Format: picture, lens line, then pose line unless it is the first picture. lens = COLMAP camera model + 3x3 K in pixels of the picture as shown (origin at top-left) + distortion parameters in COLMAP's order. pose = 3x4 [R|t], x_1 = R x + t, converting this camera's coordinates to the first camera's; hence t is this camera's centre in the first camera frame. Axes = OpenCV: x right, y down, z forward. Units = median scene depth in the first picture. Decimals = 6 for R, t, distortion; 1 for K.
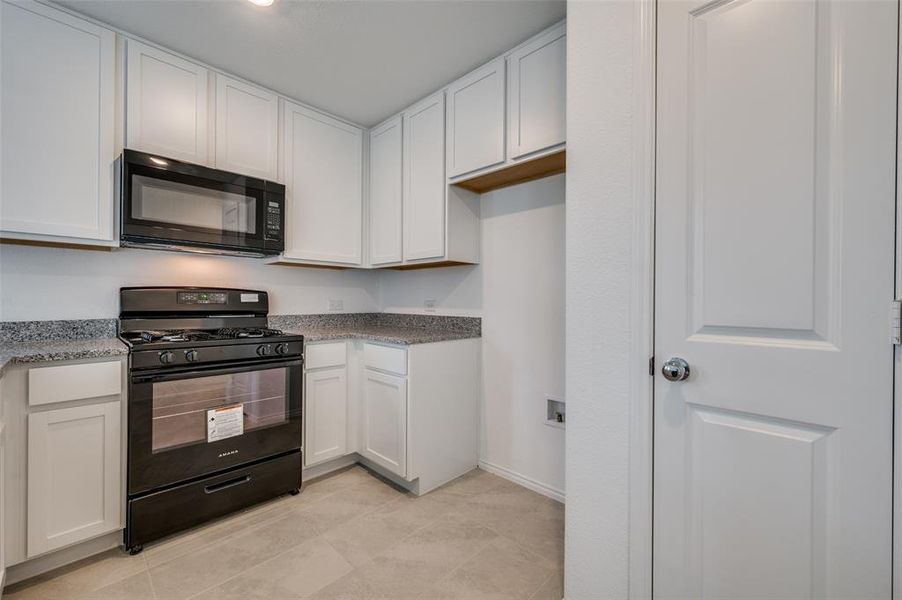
lens RADIAL K [[366.9, 0, 451.8], [0, 366.9, 301.6], [0, 0, 1]] dist [-0.002437, -0.000659]
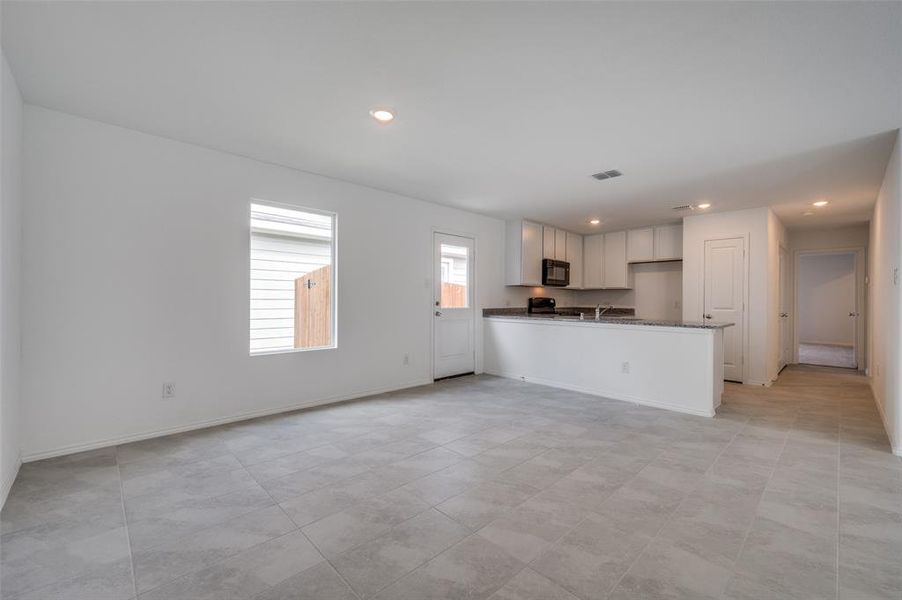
lens RADIAL K [[366.9, 0, 451.3], [0, 366.9, 299.7], [0, 0, 1]] dist [-0.002437, -0.000659]
pose [[0.998870, 0.004313, -0.047337, -1.251432], [-0.004560, 0.999977, -0.005107, -0.003228], [0.047314, 0.005317, 0.998866, -1.959830]]
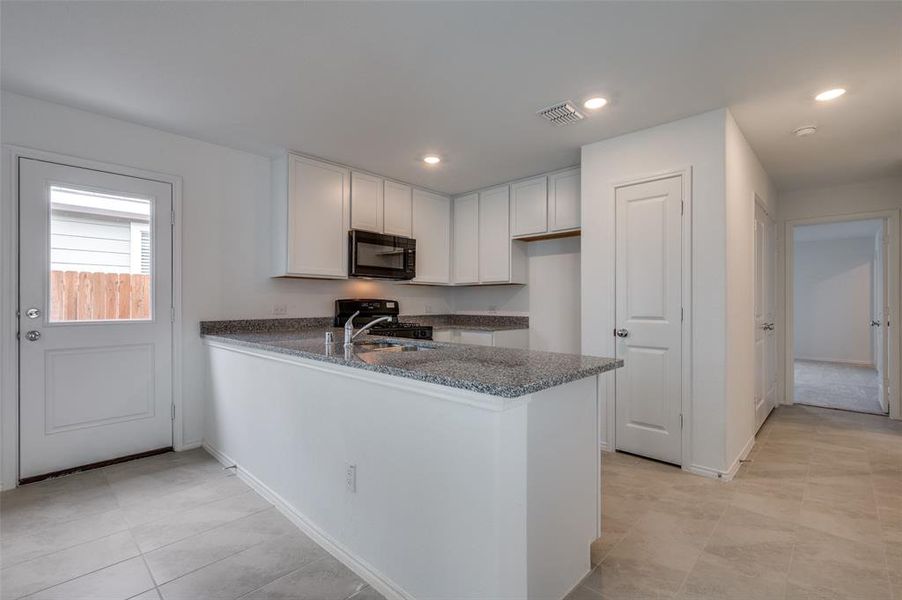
lens RADIAL K [[406.0, 0, 448.8], [0, 406.0, 302.7], [0, 0, 1]] dist [-0.002824, 0.000269]
pose [[0.999997, -0.002432, -0.000237, -0.297745], [0.002431, 0.999978, -0.006142, -0.009849], [0.000252, 0.006141, 0.999981, -0.888089]]
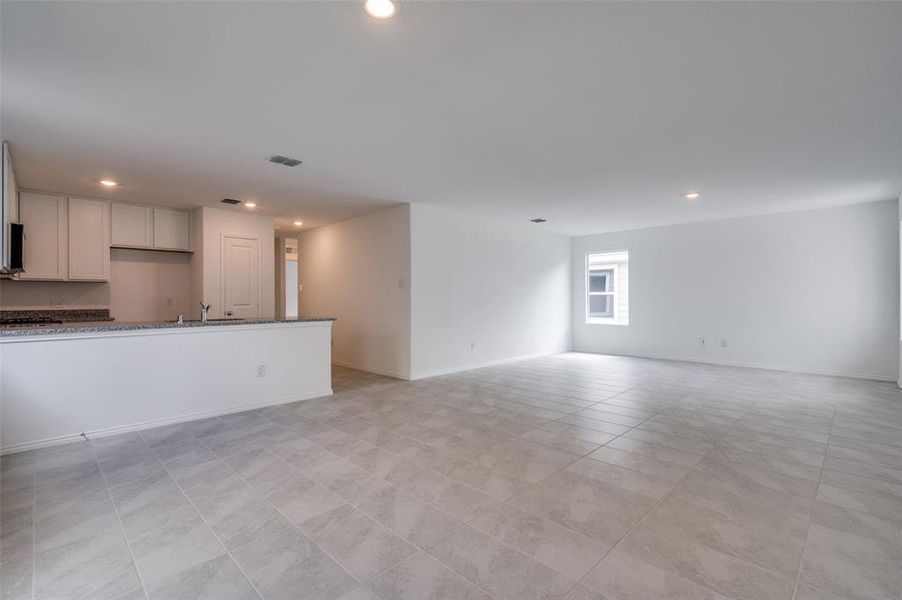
lens RADIAL K [[414.1, 0, 447.2], [0, 414.1, 296.4], [0, 0, 1]] dist [0.000227, 0.000095]
pose [[0.032682, 0.000940, 0.999465, -2.303119], [0.008853, 0.999960, -0.001230, -0.007788], [-0.999427, 0.008888, 0.032672, -1.015819]]
